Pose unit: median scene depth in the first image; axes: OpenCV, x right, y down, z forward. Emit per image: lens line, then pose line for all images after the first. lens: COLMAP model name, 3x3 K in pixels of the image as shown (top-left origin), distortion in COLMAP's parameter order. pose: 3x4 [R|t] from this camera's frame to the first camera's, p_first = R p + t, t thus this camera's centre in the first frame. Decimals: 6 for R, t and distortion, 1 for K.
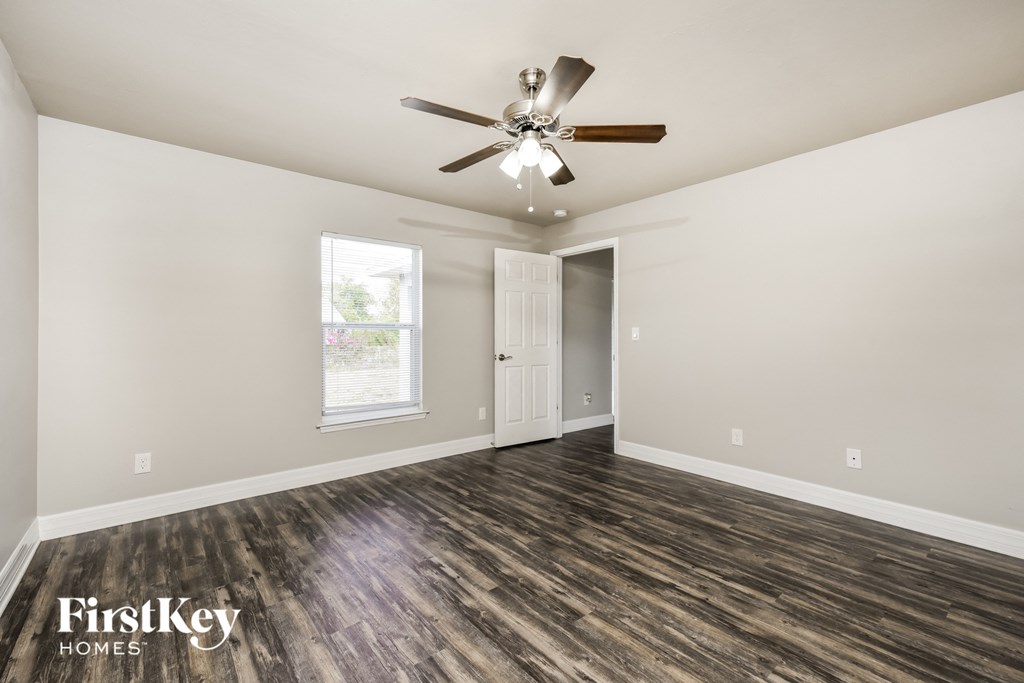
lens RADIAL K [[428.8, 0, 520.1], [0, 428.8, 330.3], [0, 0, 1]] dist [0.000900, -0.000014]
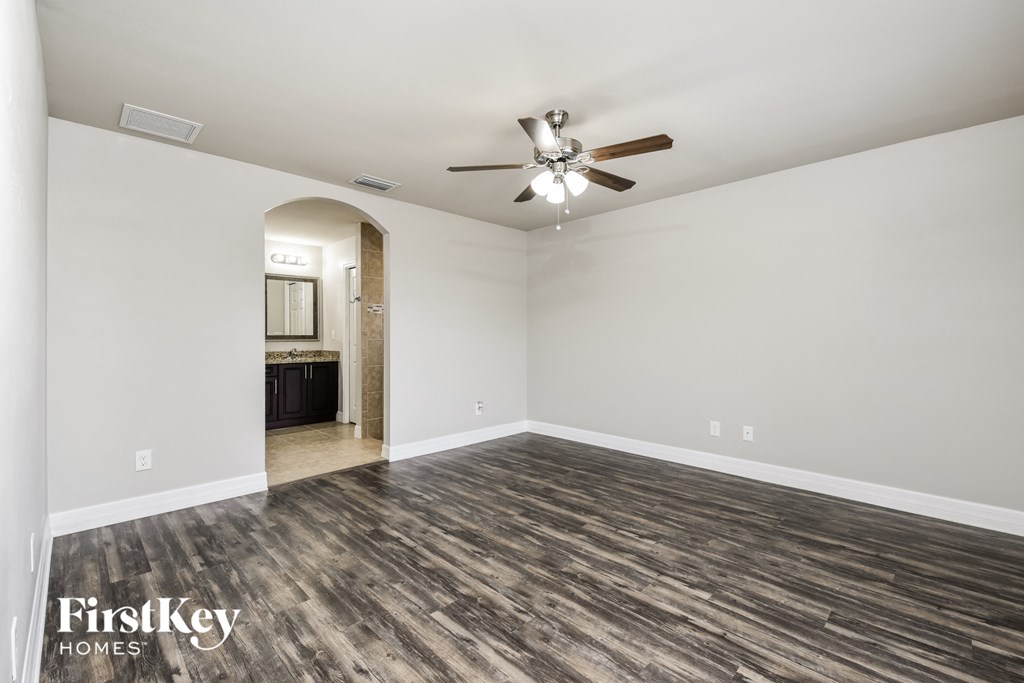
lens RADIAL K [[428.8, 0, 515.8], [0, 428.8, 338.9], [0, 0, 1]] dist [0.000900, -0.000014]
pose [[-0.996441, 0.004169, -0.084185, 0.221586], [0.004588, 0.999978, -0.004776, 0.024341], [0.084163, -0.005145, -0.996439, 1.973787]]
